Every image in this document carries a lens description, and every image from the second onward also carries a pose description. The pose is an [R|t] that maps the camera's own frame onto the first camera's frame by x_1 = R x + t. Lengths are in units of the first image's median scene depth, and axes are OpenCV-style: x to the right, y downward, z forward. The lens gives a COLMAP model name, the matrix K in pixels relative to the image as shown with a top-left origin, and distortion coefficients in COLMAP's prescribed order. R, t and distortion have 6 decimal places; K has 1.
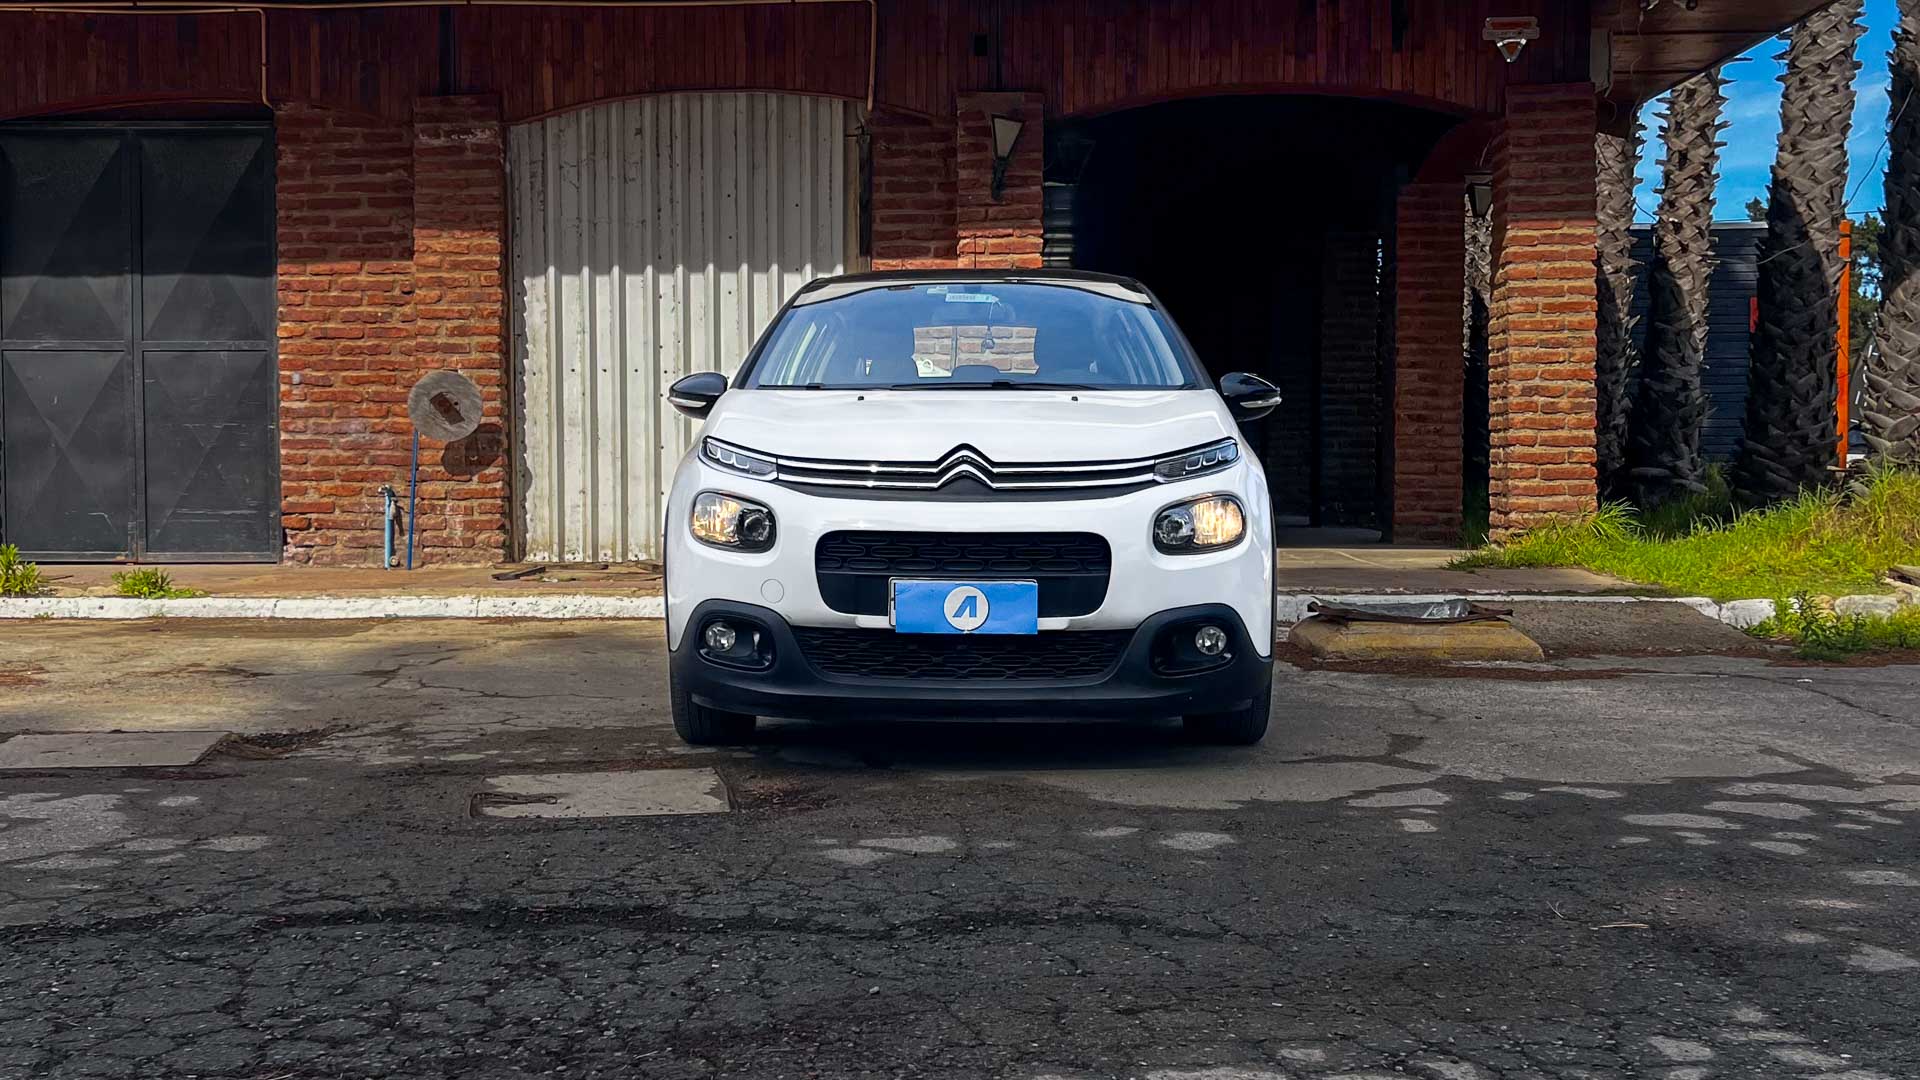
lens RADIAL K [[1992.1, 0, 907.4], [0, 1992.1, 550.9], [0, 0, 1]] dist [0.102322, -0.217689]
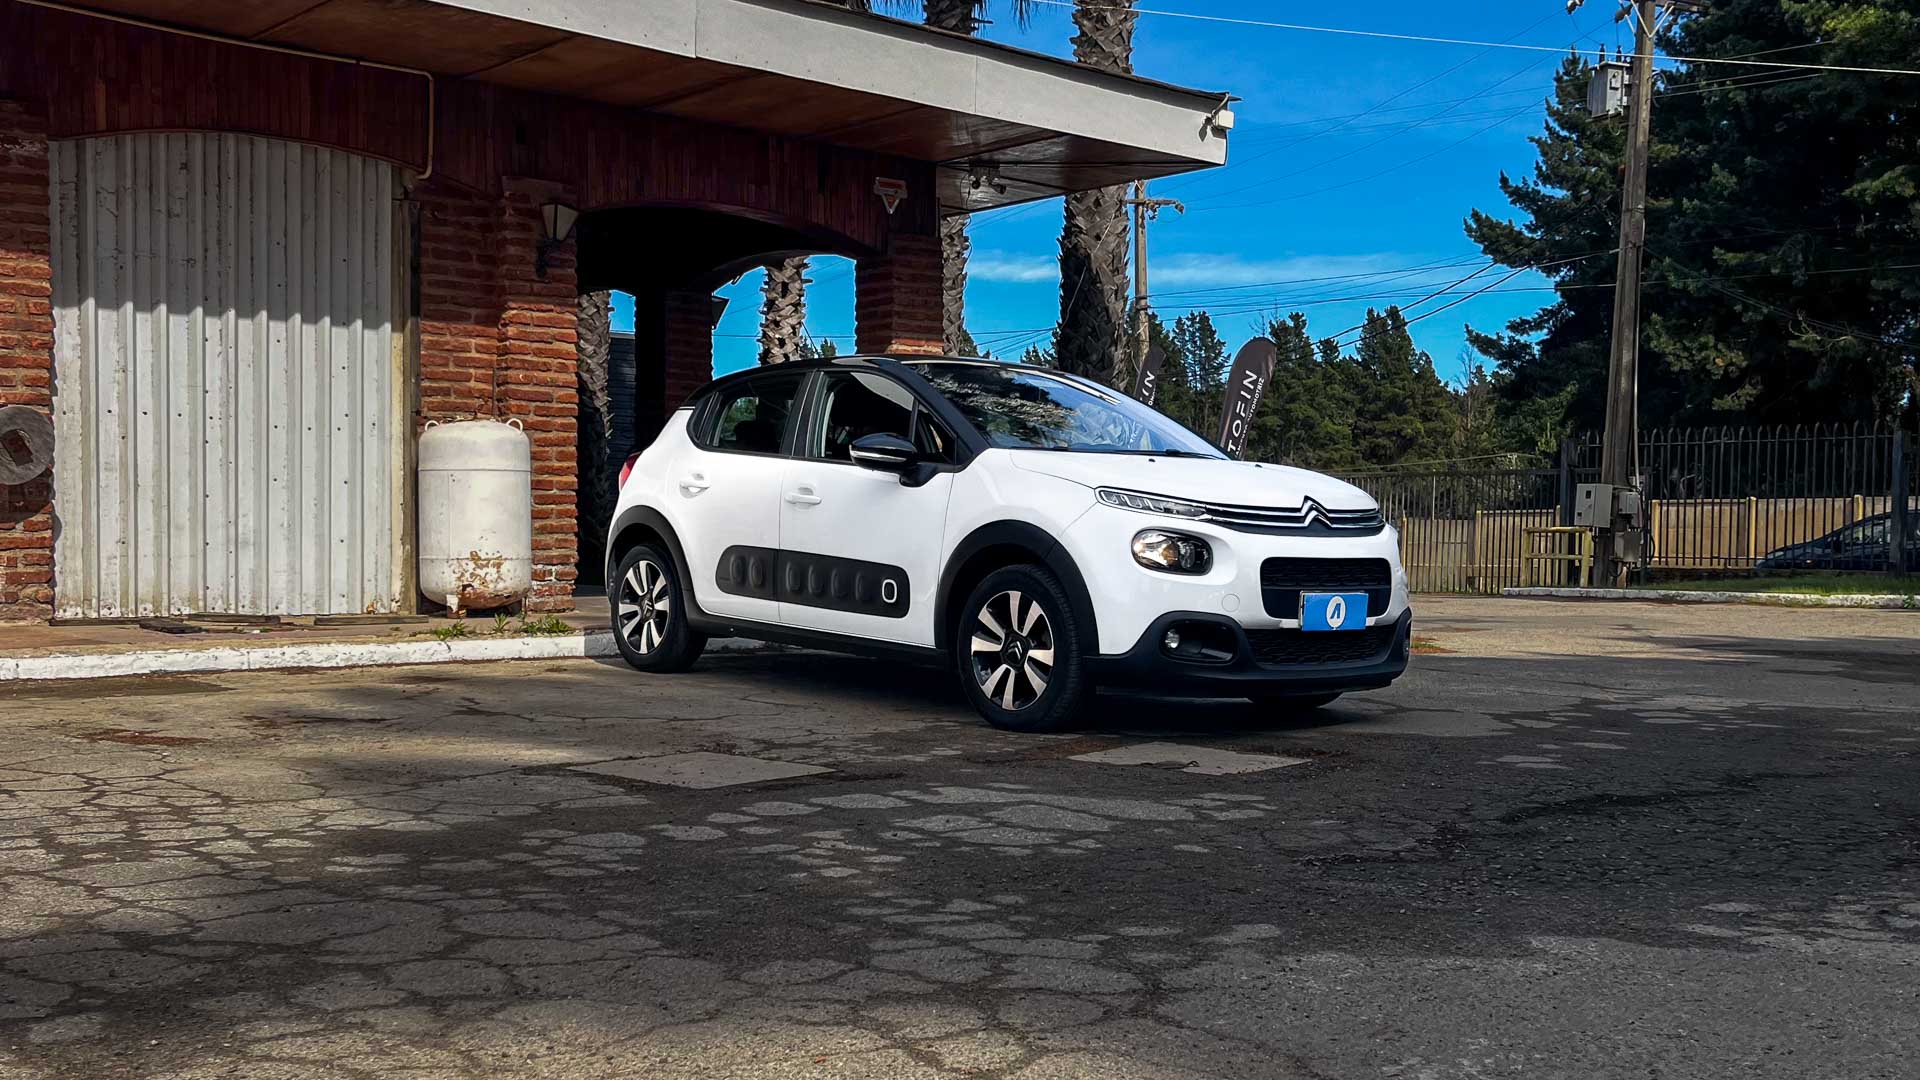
lens RADIAL K [[1865.0, 0, 963.8], [0, 1865.0, 616.5], [0, 0, 1]] dist [0.011169, -0.015054]
pose [[0.725438, -0.021177, 0.687961, -0.491365], [0.021912, 0.999731, 0.007669, 0.007233], [-0.687938, 0.009511, 0.725707, 0.100023]]
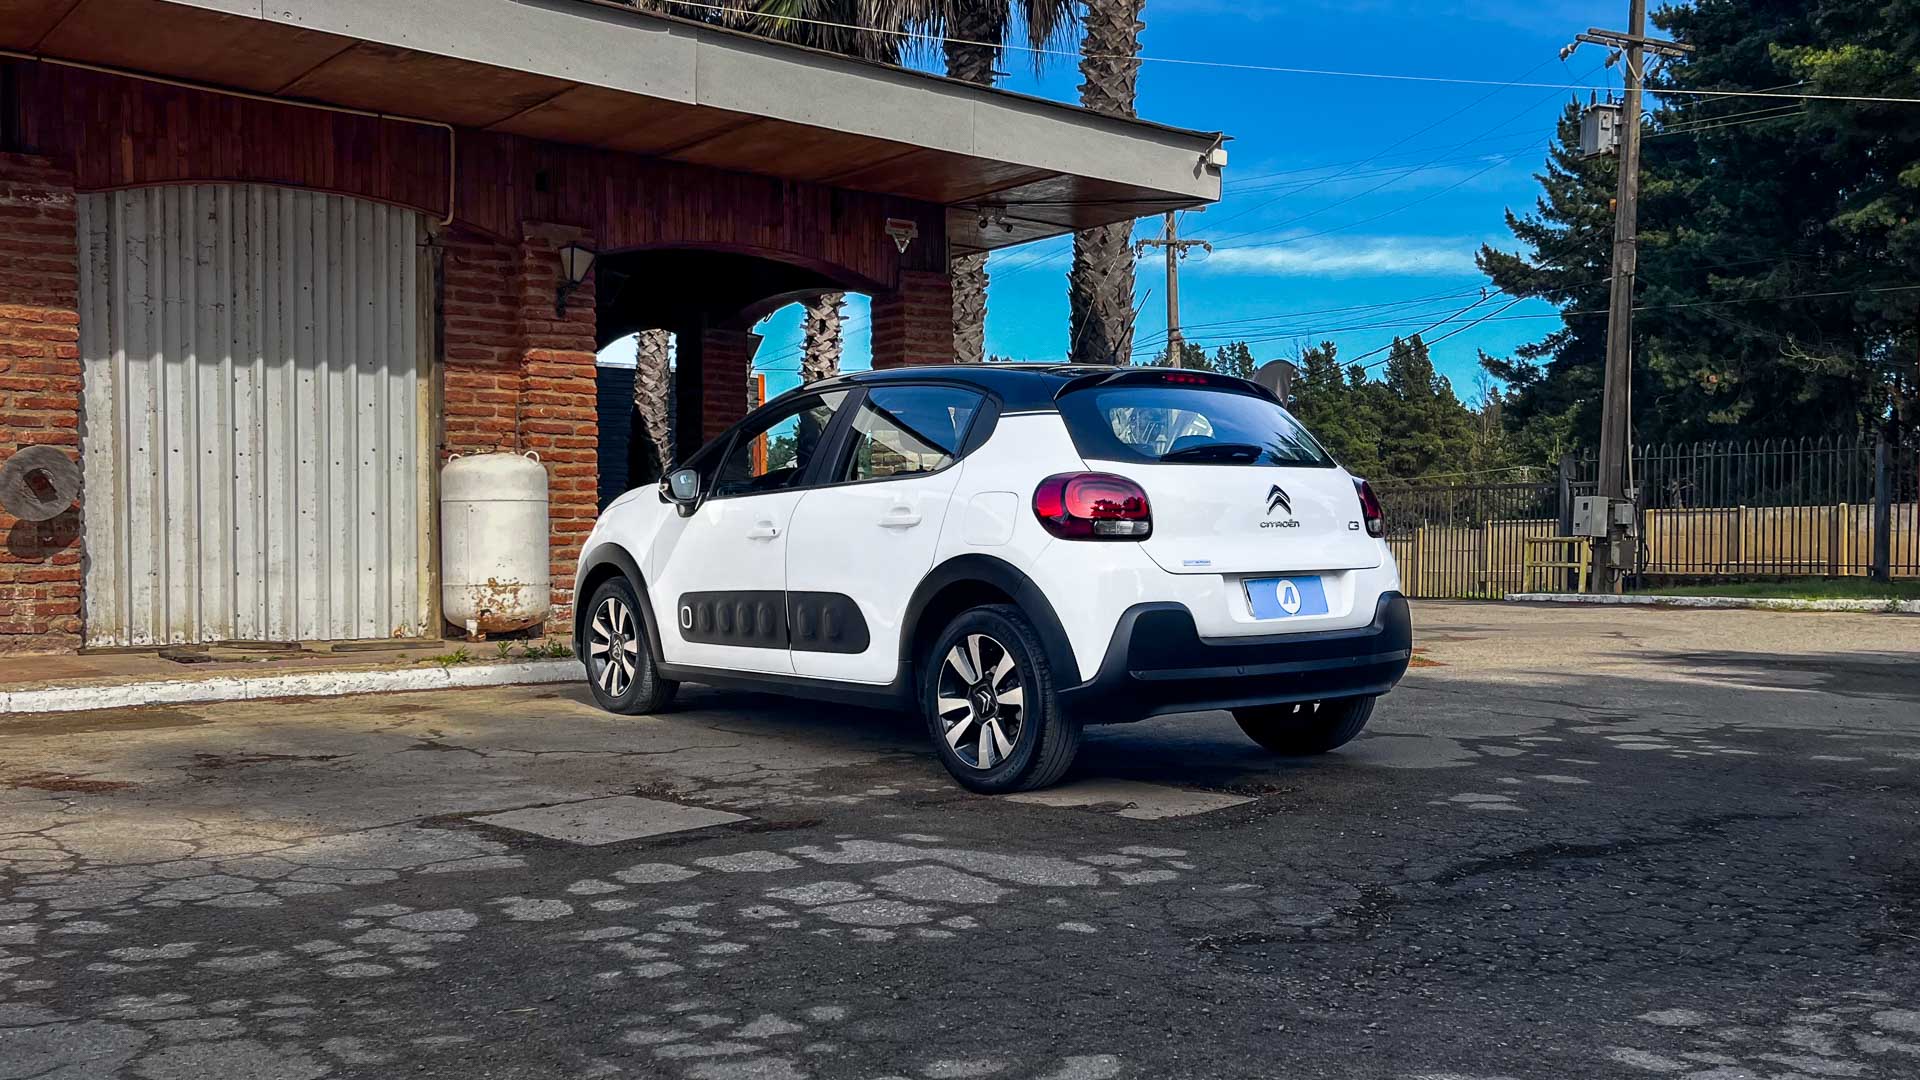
lens RADIAL K [[1666.8, 0, 966.0], [0, 1666.8, 593.5], [0, 0, 1]] dist [0.008139, 0.002629]
pose [[0.751611, -0.017634, 0.659371, -0.414518], [0.030237, 0.999513, -0.007736, -0.001435], [-0.658914, 0.025751, 0.751778, 0.124908]]
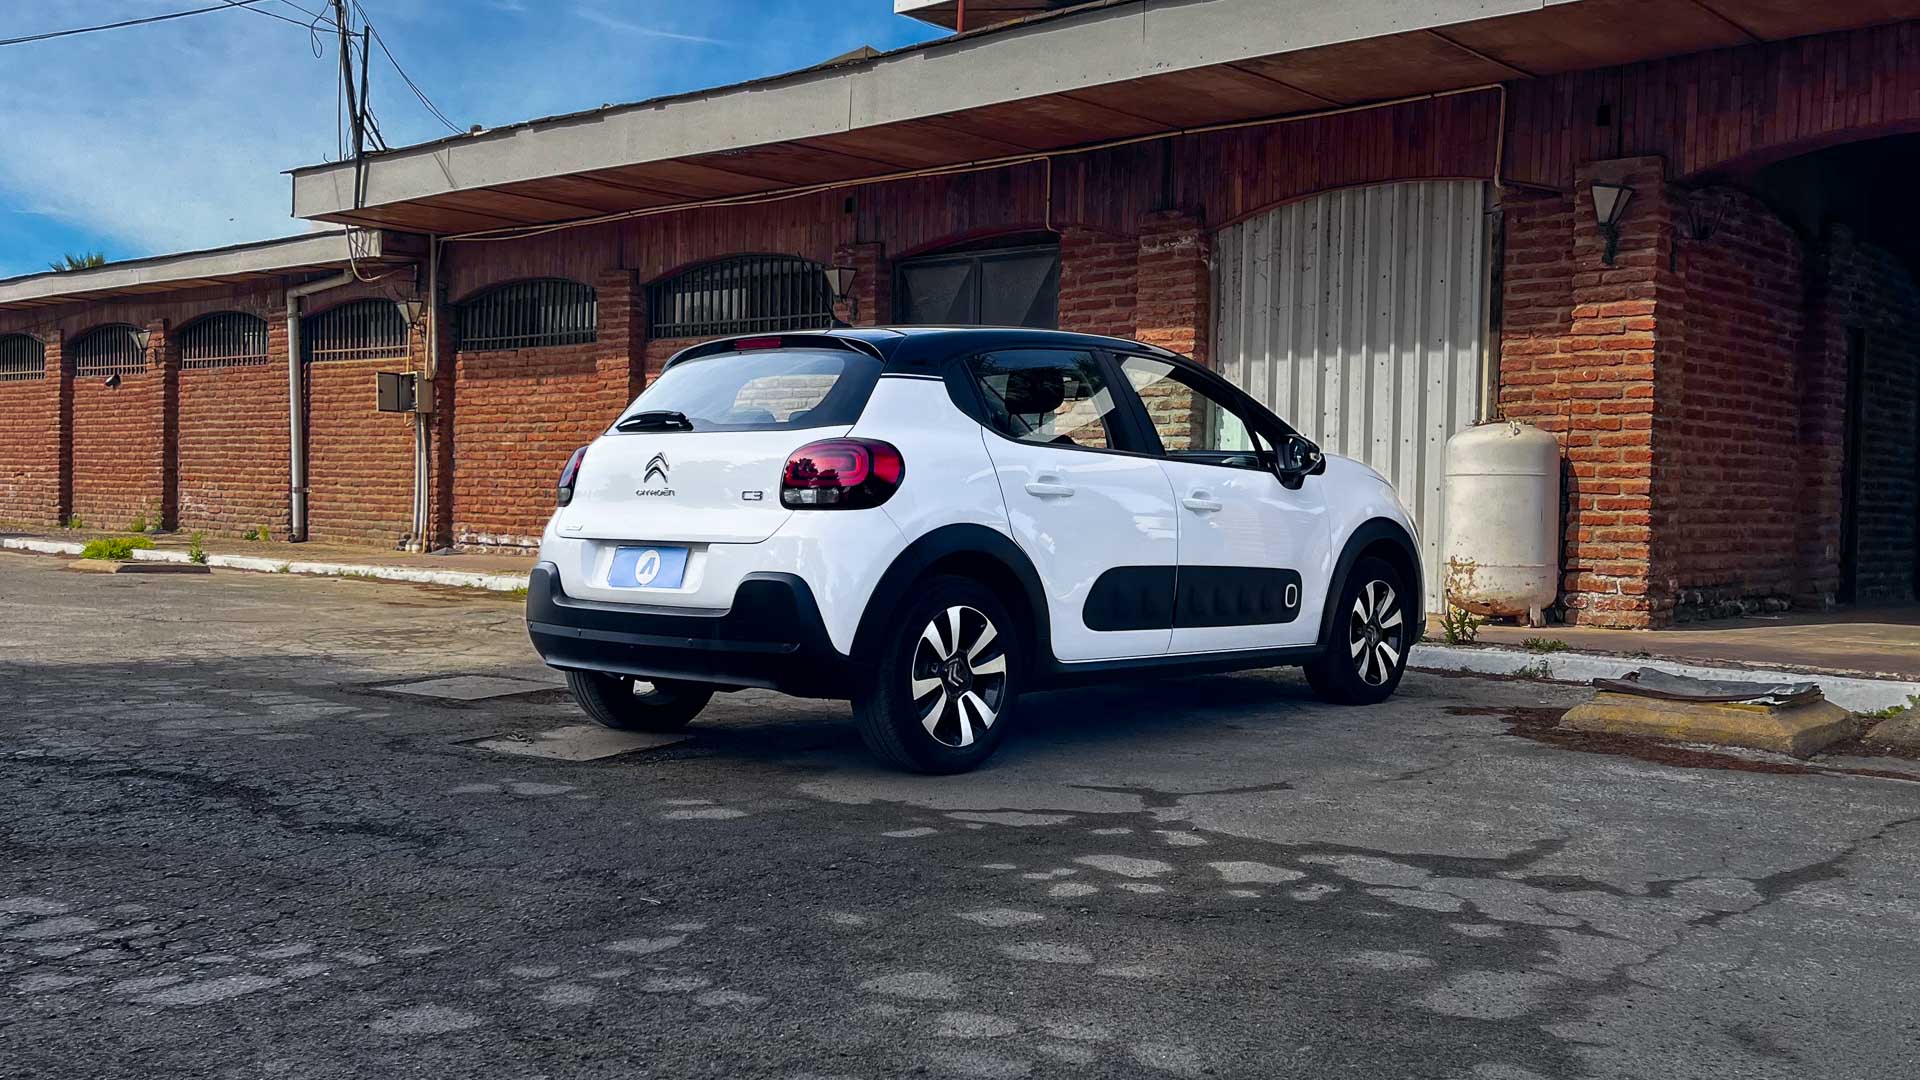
lens RADIAL K [[1799.0, 0, 960.0], [0, 1799.0, 540.0], [0, 0, 1]] dist [0.072069, -0.154748]
pose [[0.768488, 0.031203, -0.639103, 0.379957], [-0.052186, 0.998539, -0.013999, -0.006572], [0.637732, 0.044110, 0.768994, 0.091286]]
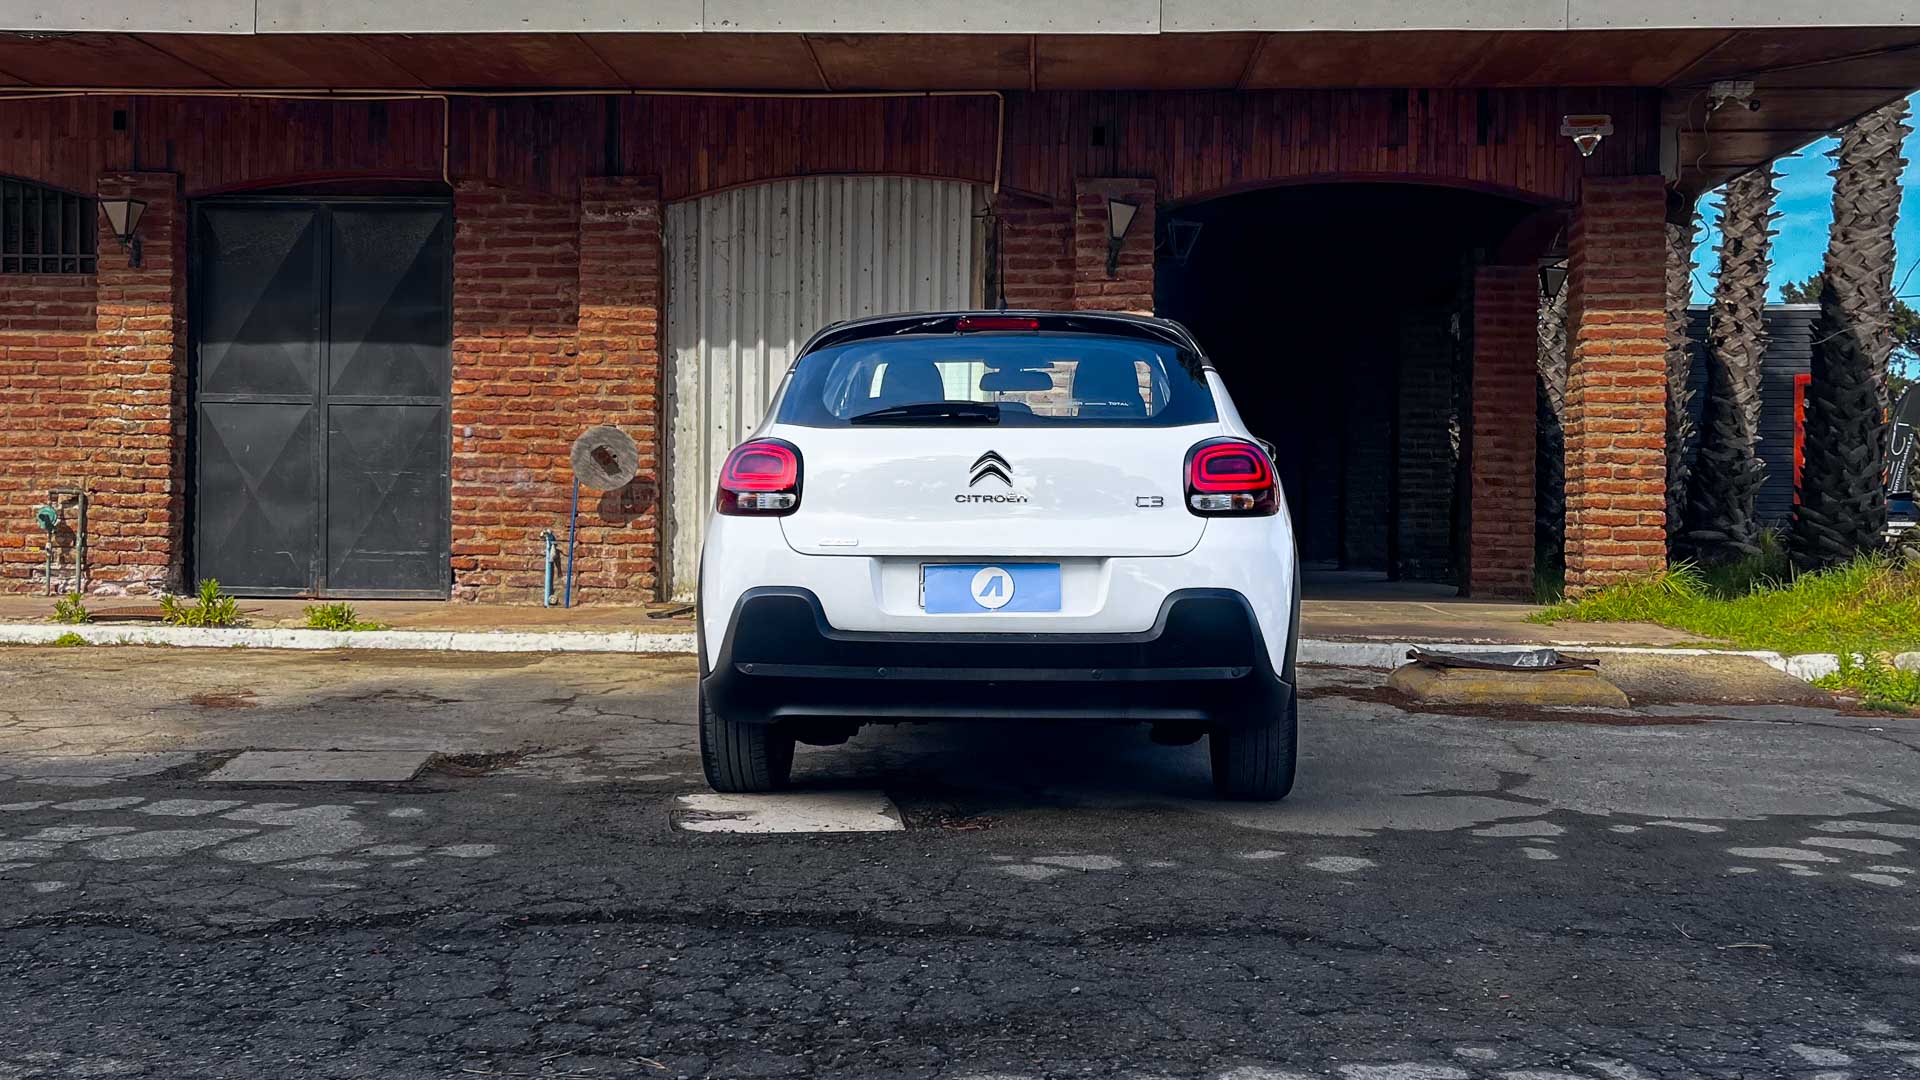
lens RADIAL K [[1858.6, 0, 960.0], [0, 1858.6, 540.0], [0, 0, 1]] dist [0.084404, -0.134344]
pose [[0.999770, 0.014333, -0.015967, -0.019594], [-0.014828, 0.999397, -0.031387, 0.001194], [0.015508, 0.031616, 0.999380, -0.012114]]
